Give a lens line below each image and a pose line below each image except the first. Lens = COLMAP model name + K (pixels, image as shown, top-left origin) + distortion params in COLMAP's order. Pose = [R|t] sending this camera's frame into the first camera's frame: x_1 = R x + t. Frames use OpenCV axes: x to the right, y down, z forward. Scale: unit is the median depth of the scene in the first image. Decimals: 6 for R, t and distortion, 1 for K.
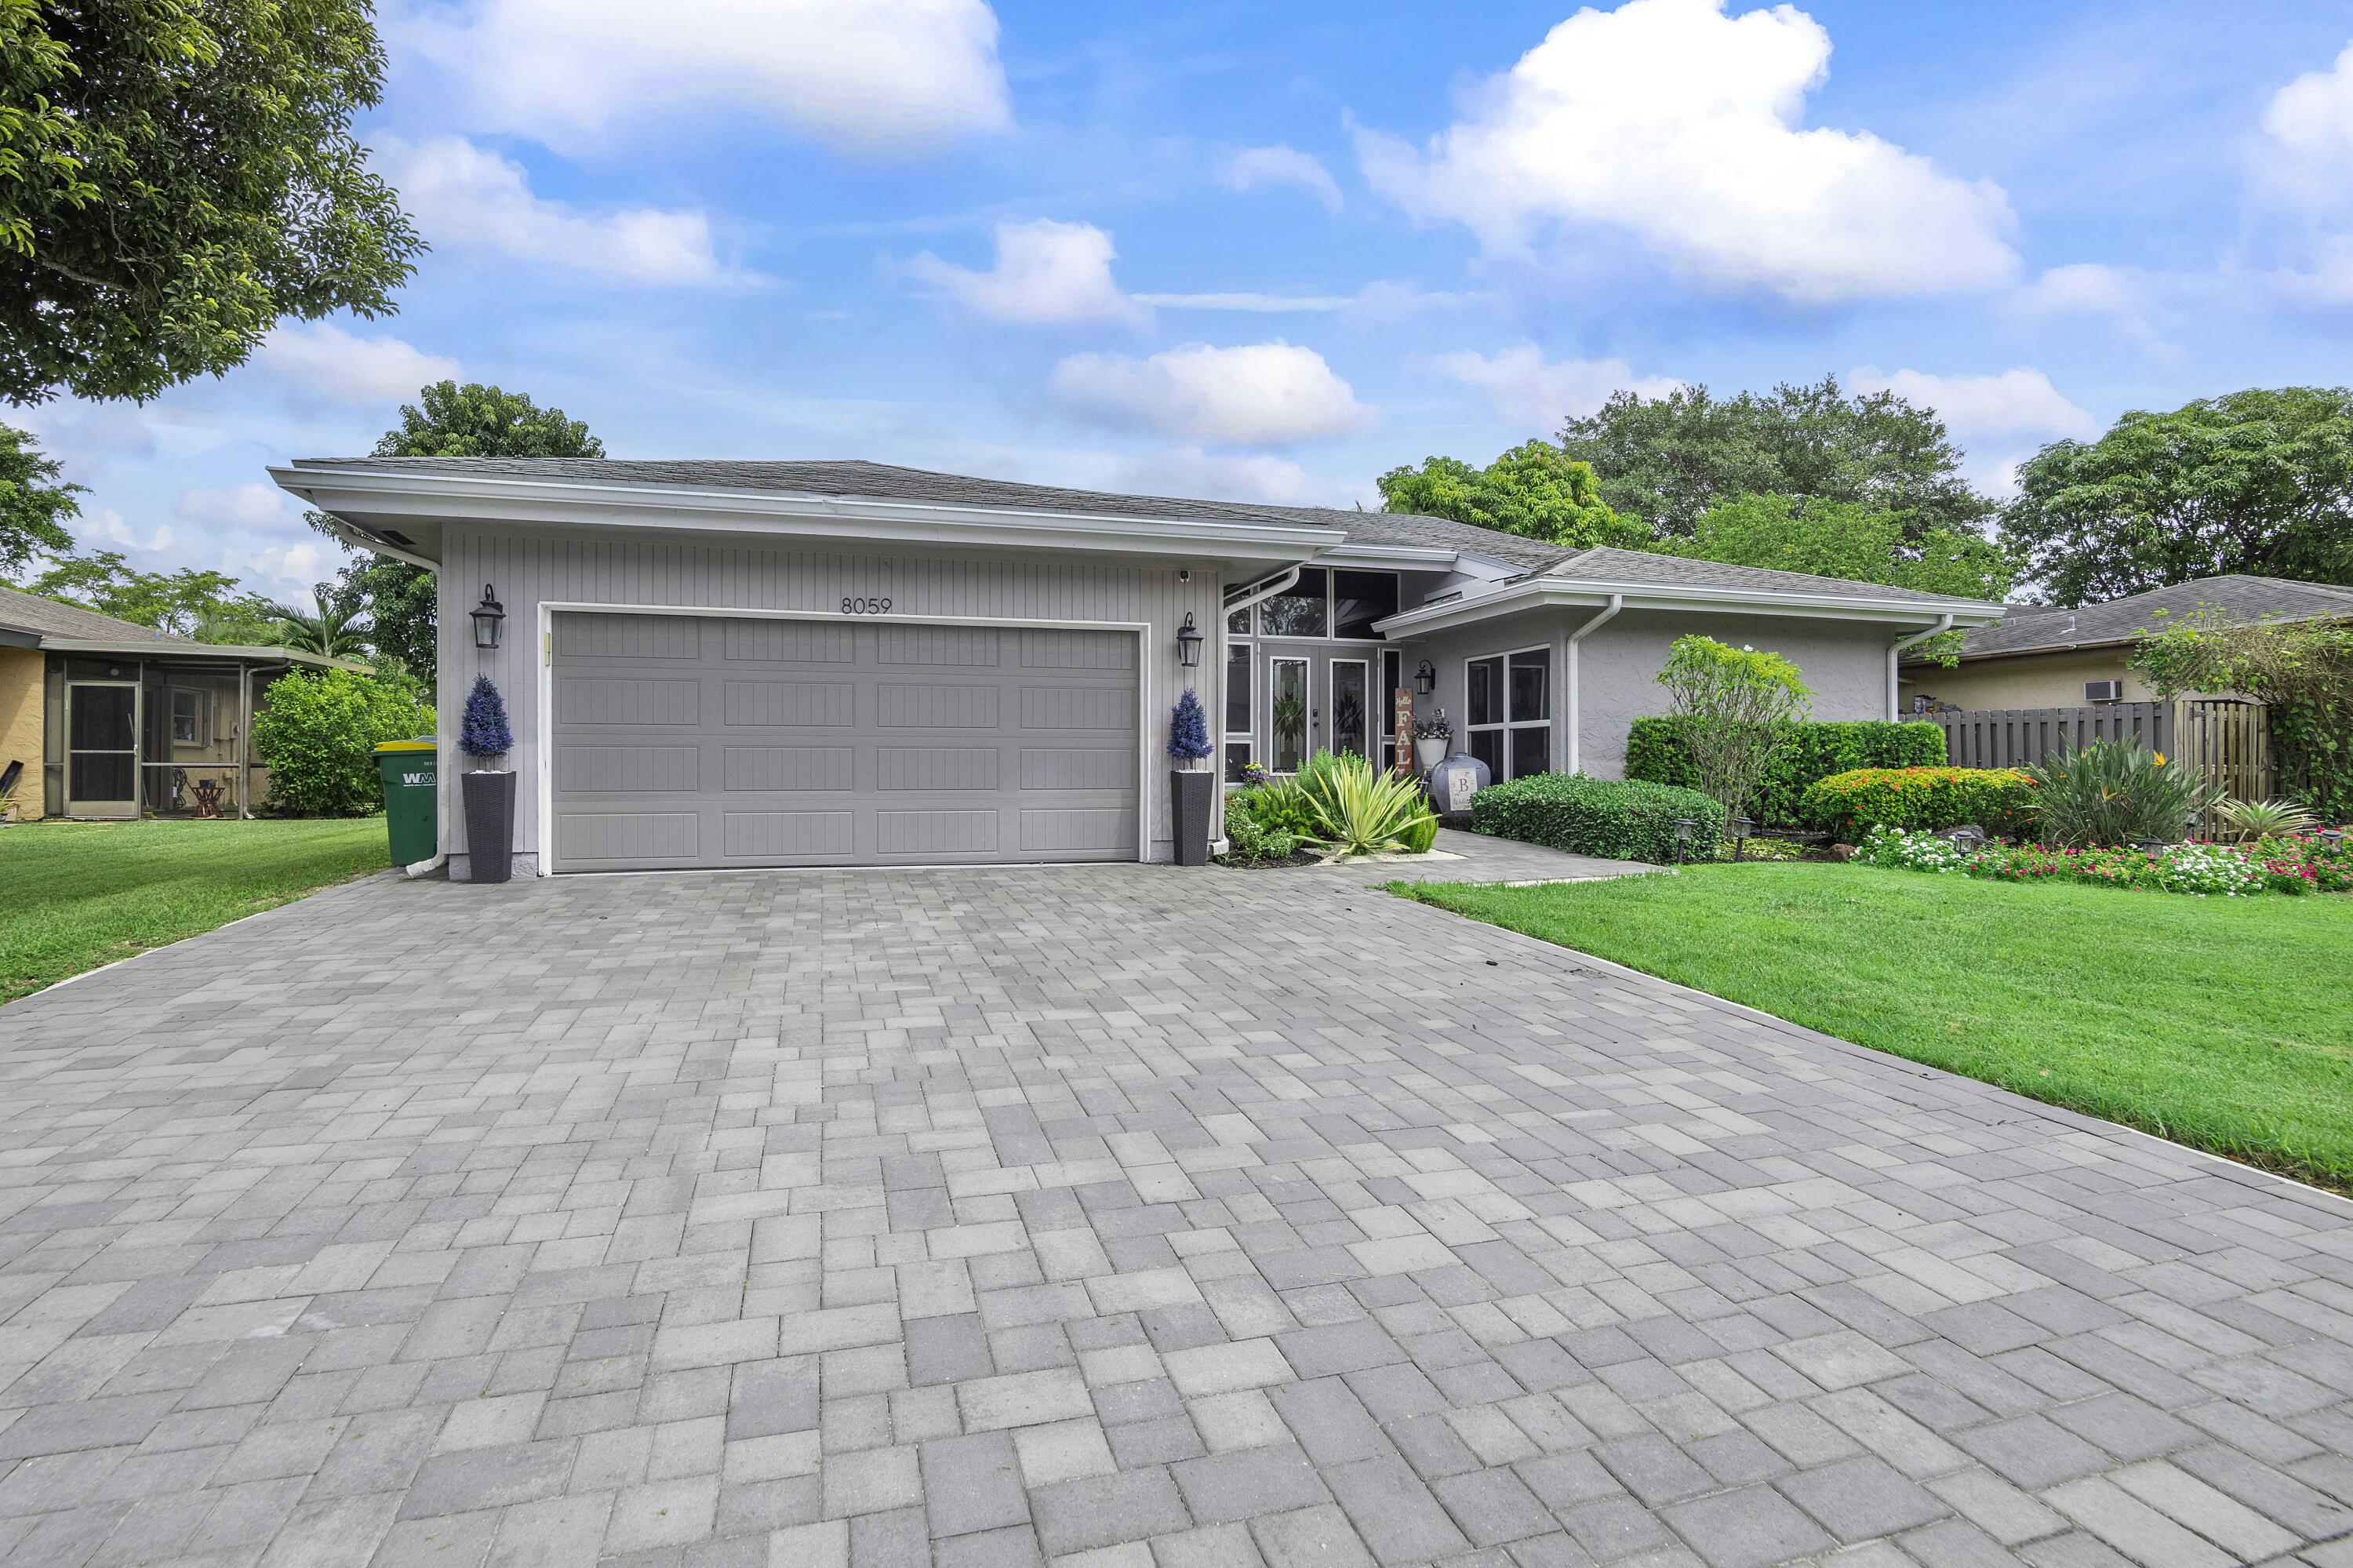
lens RADIAL K [[1093.9, 0, 1175.9], [0, 1093.9, 755.2], [0, 0, 1]] dist [-0.033330, 0.000048]
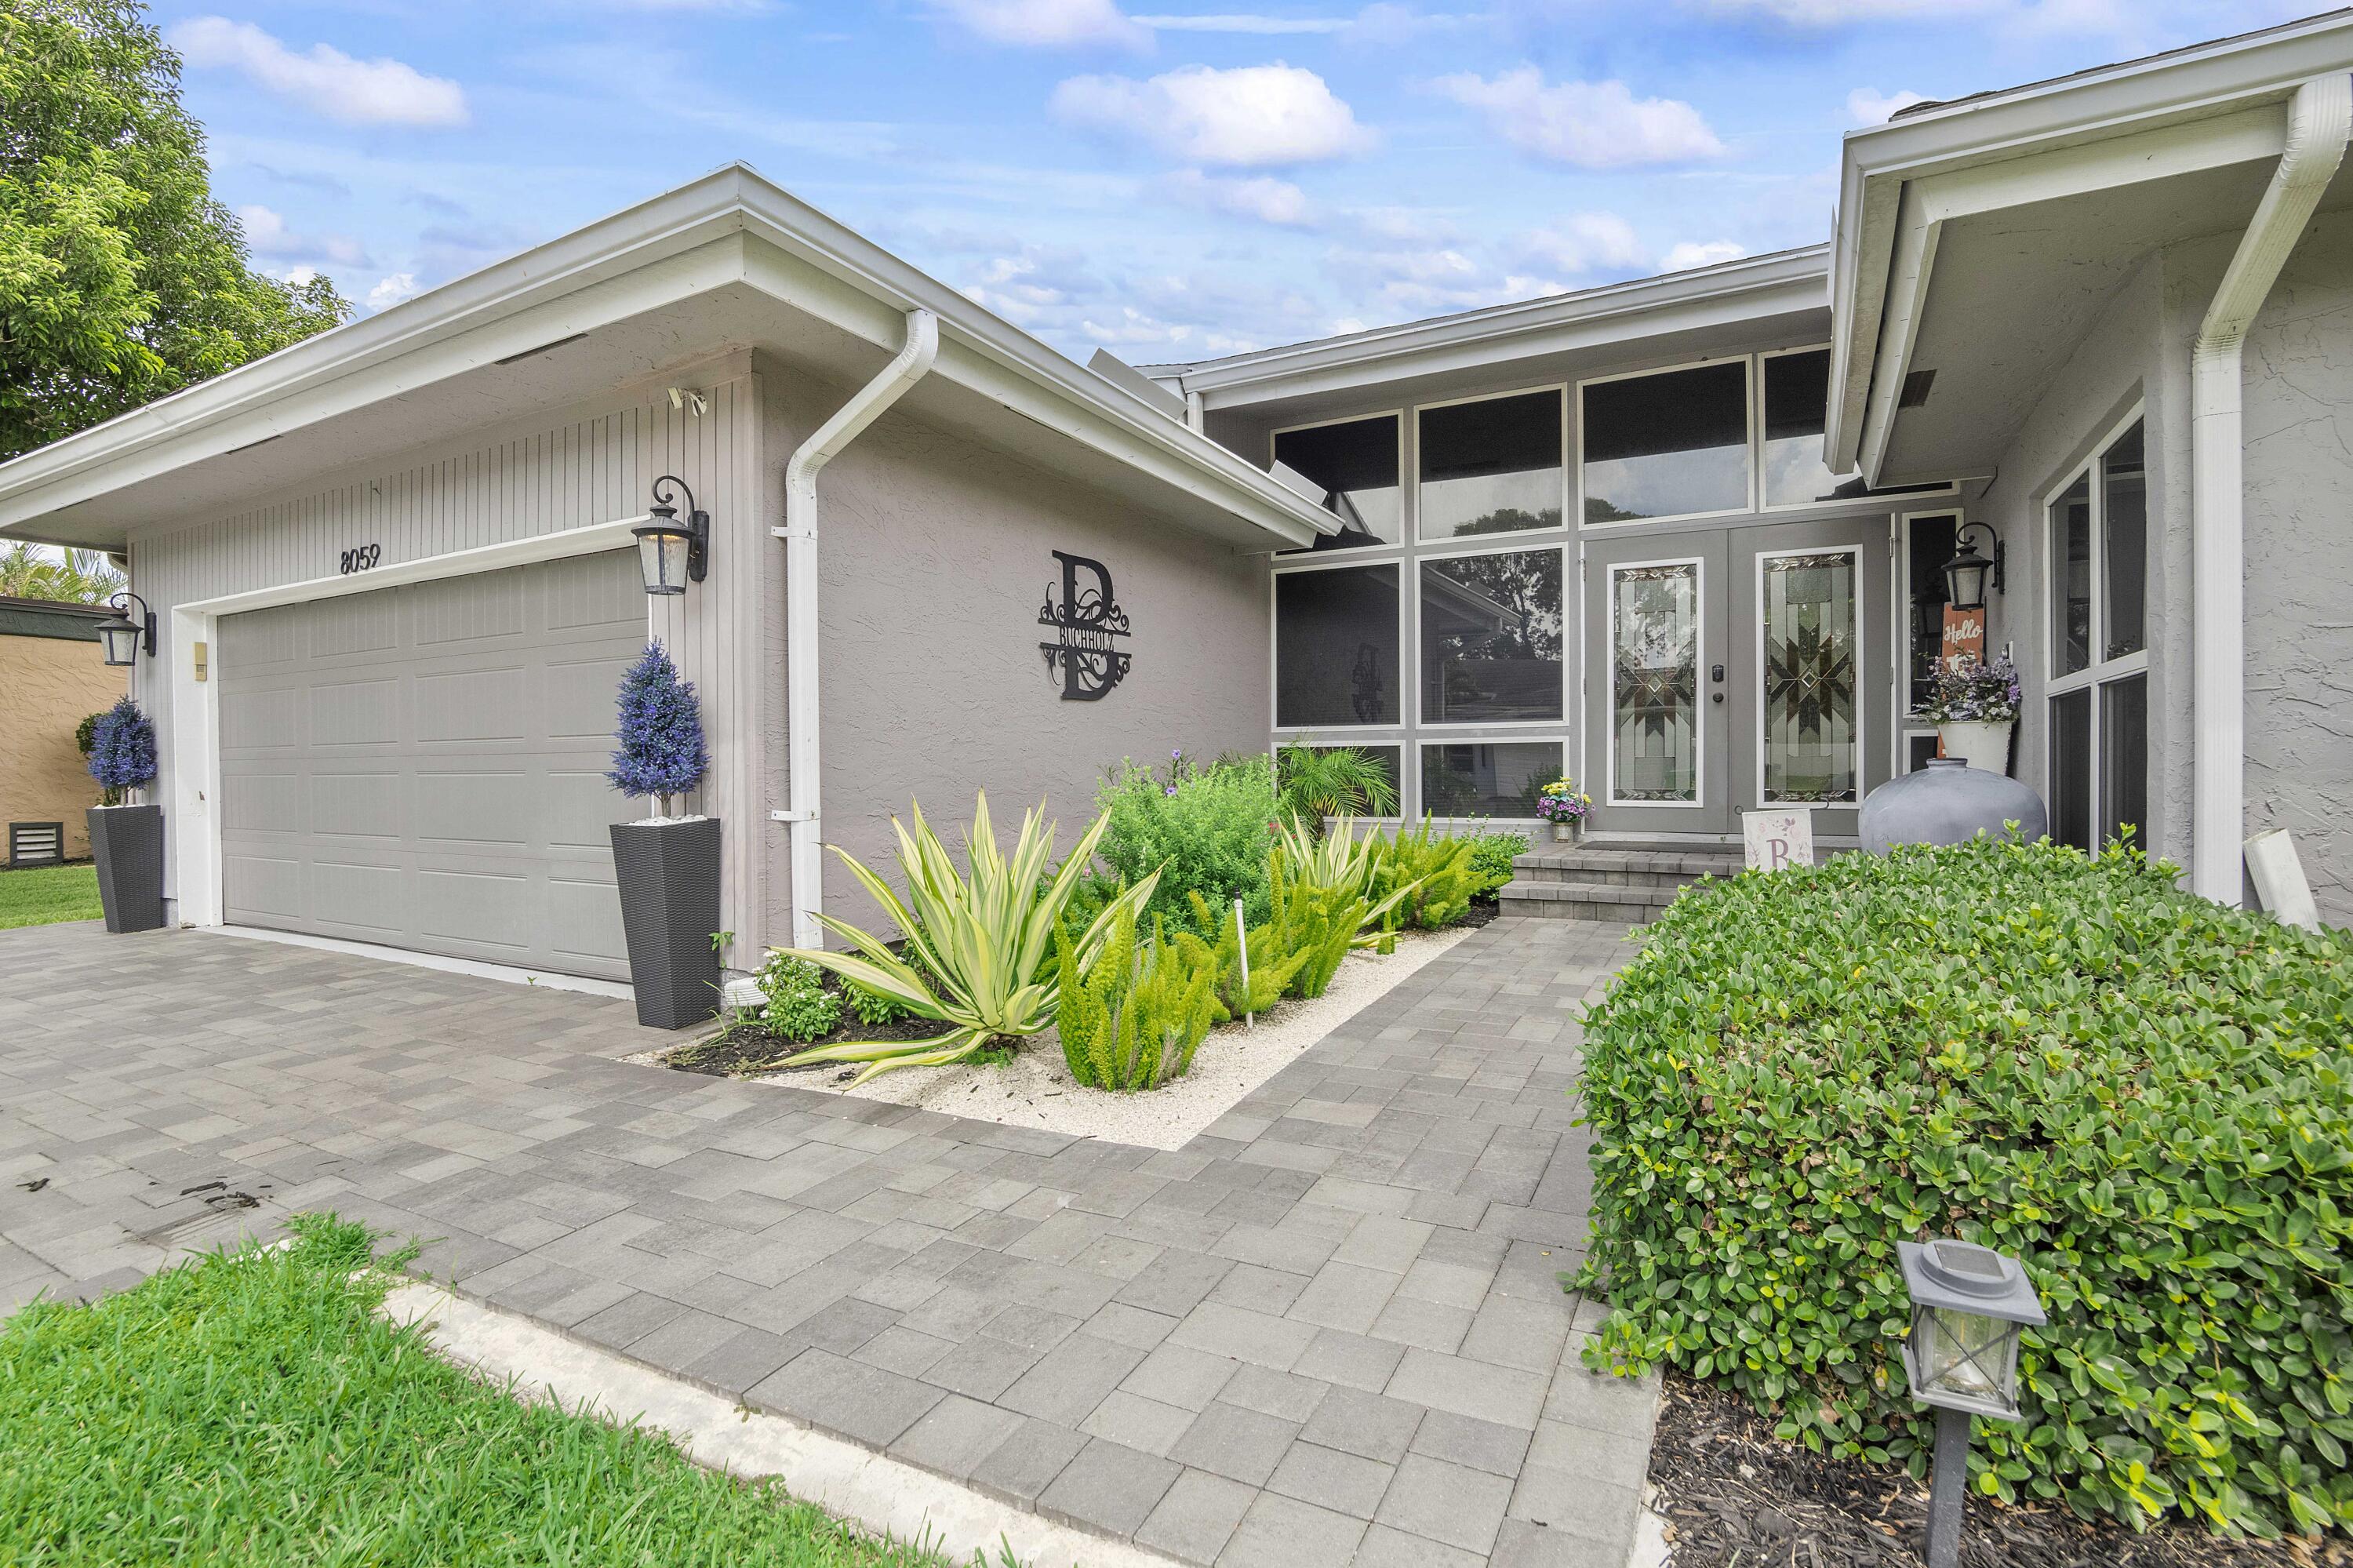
lens RADIAL K [[1114.7, 0, 1169.7], [0, 1114.7, 768.8], [0, 0, 1]] dist [-0.041430, 0.010547]
pose [[0.698997, -0.006316, -0.715097, 0.379673], [0.014778, 0.999875, 0.005614, -0.004761], [0.714972, -0.014492, 0.699003, 0.632372]]
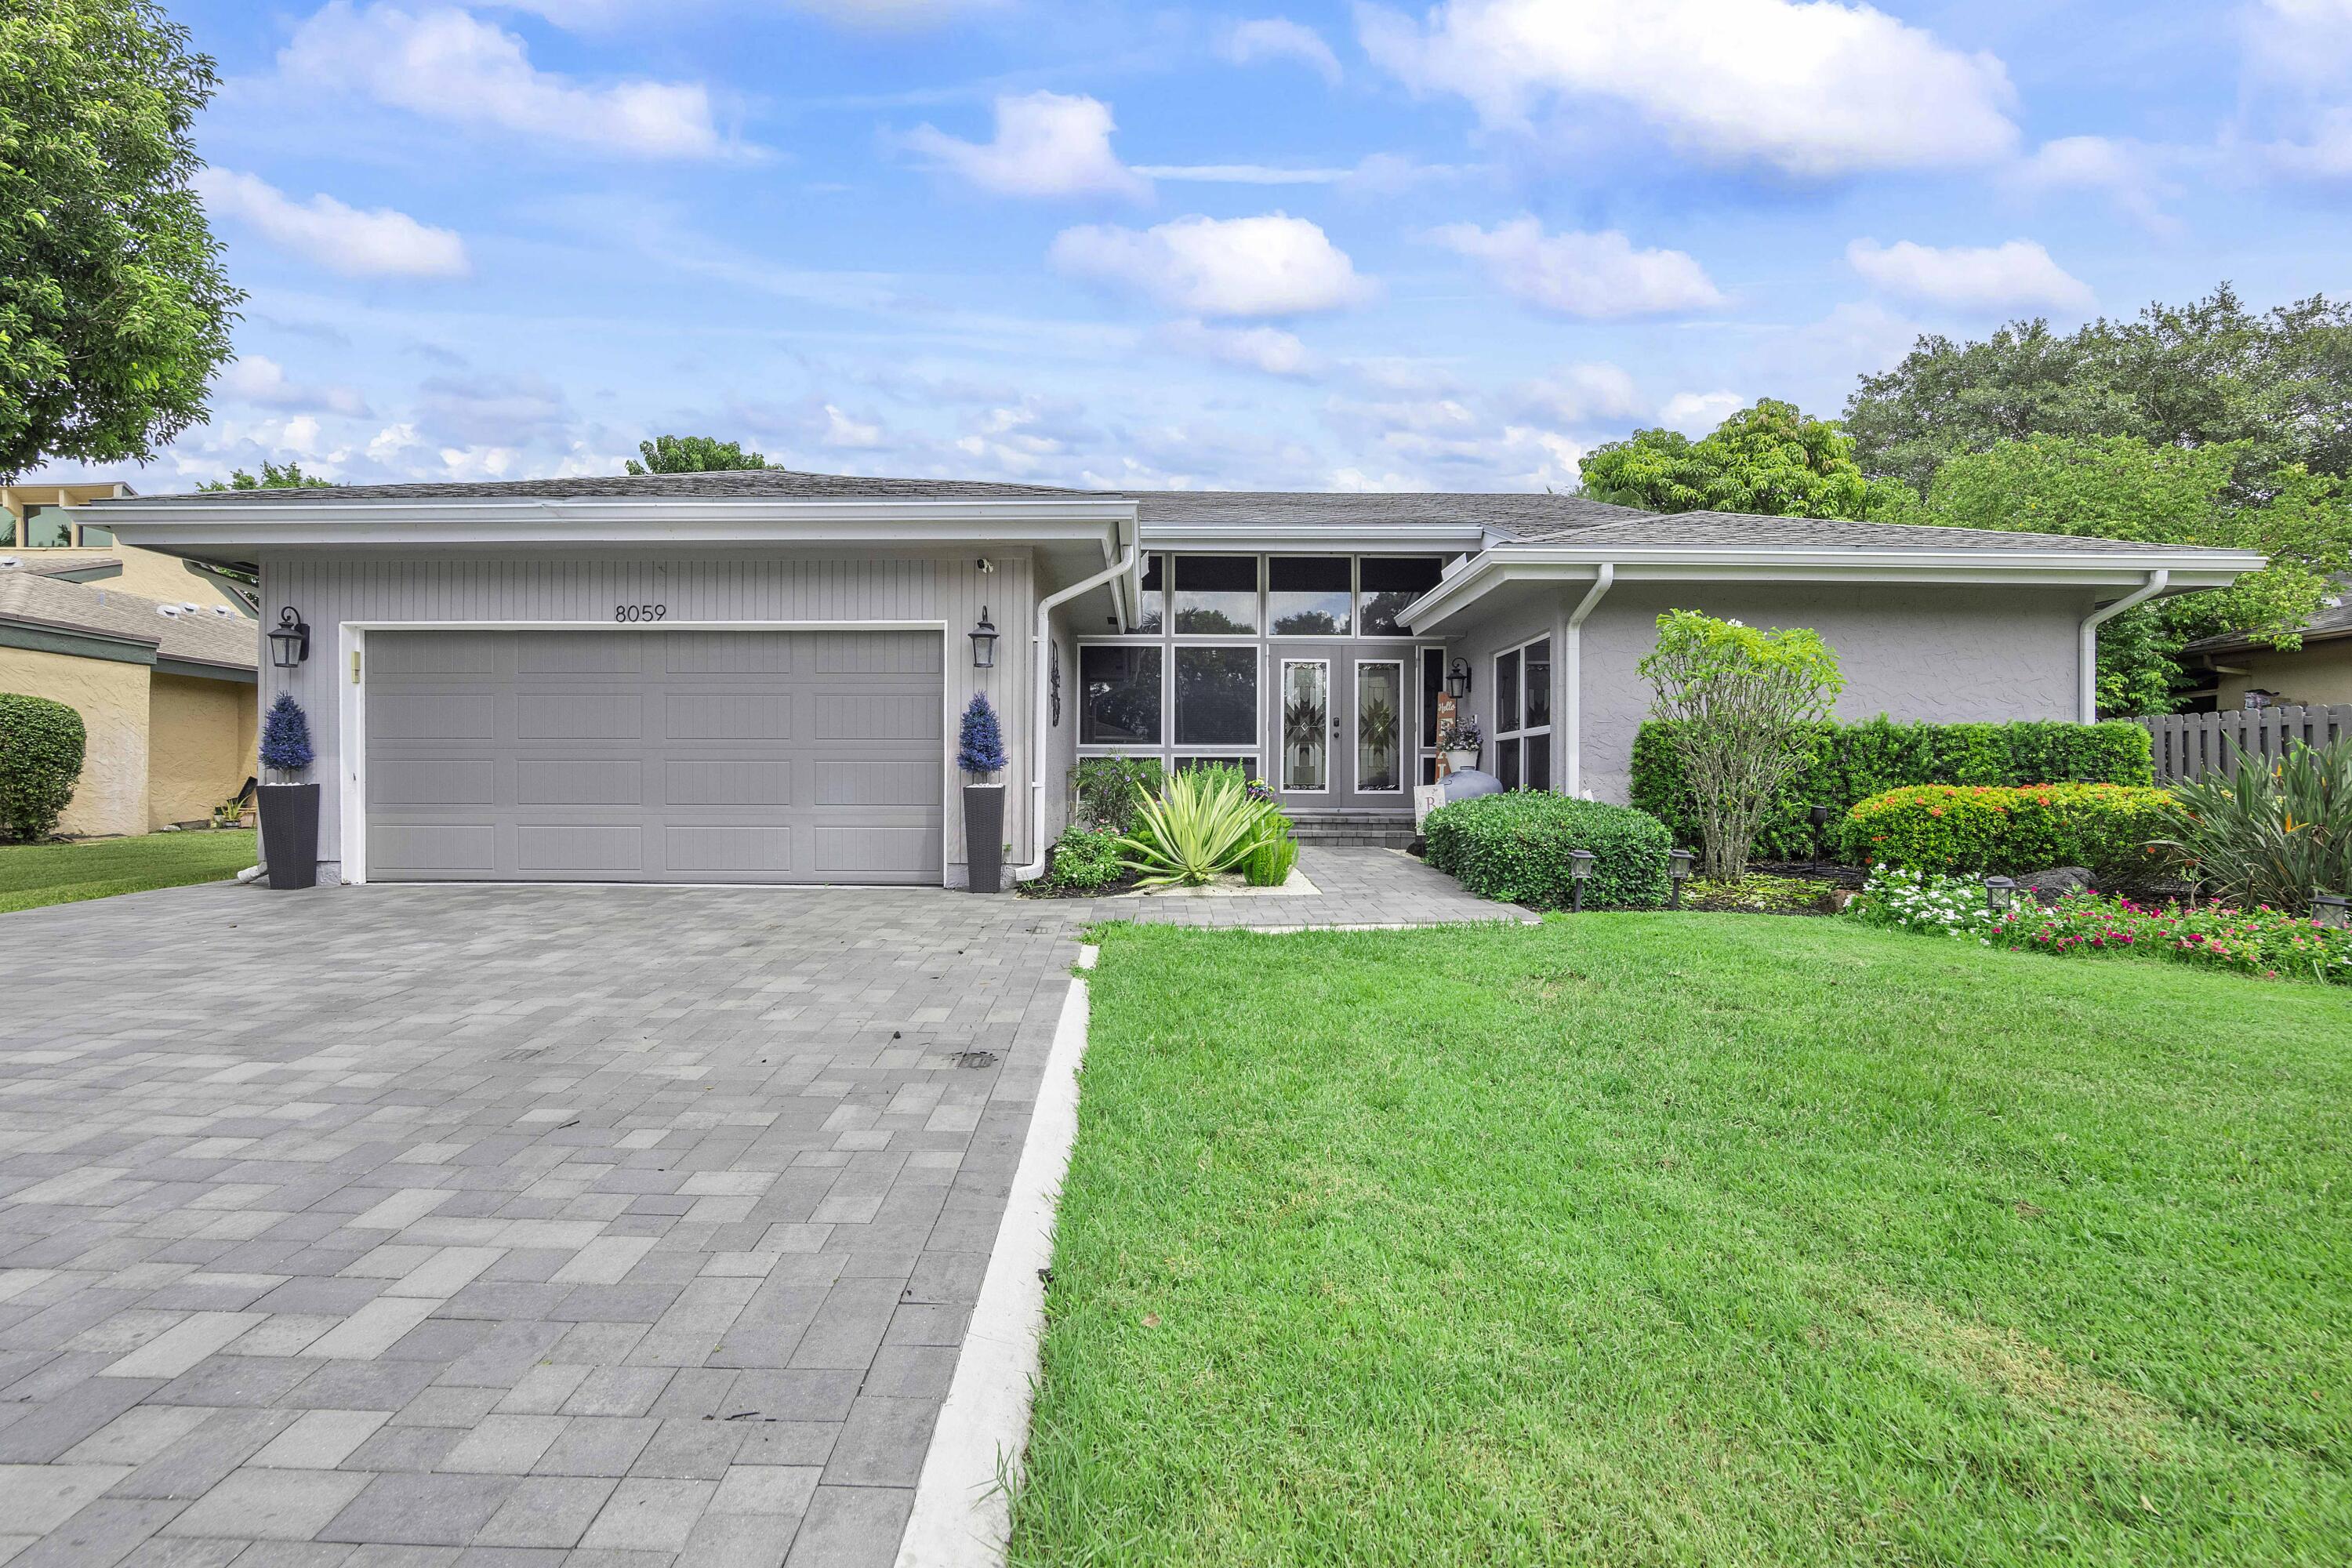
lens RADIAL K [[1102.6, 0, 1170.5], [0, 1102.6, 784.9], [0, 0, 1]] dist [-0.045520, 0.012314]
pose [[0.959673, 0.001689, -0.281113, 0.312546], [0.000935, 0.999957, 0.009200, 0.004473], [0.281117, -0.009091, 0.959630, 0.146748]]
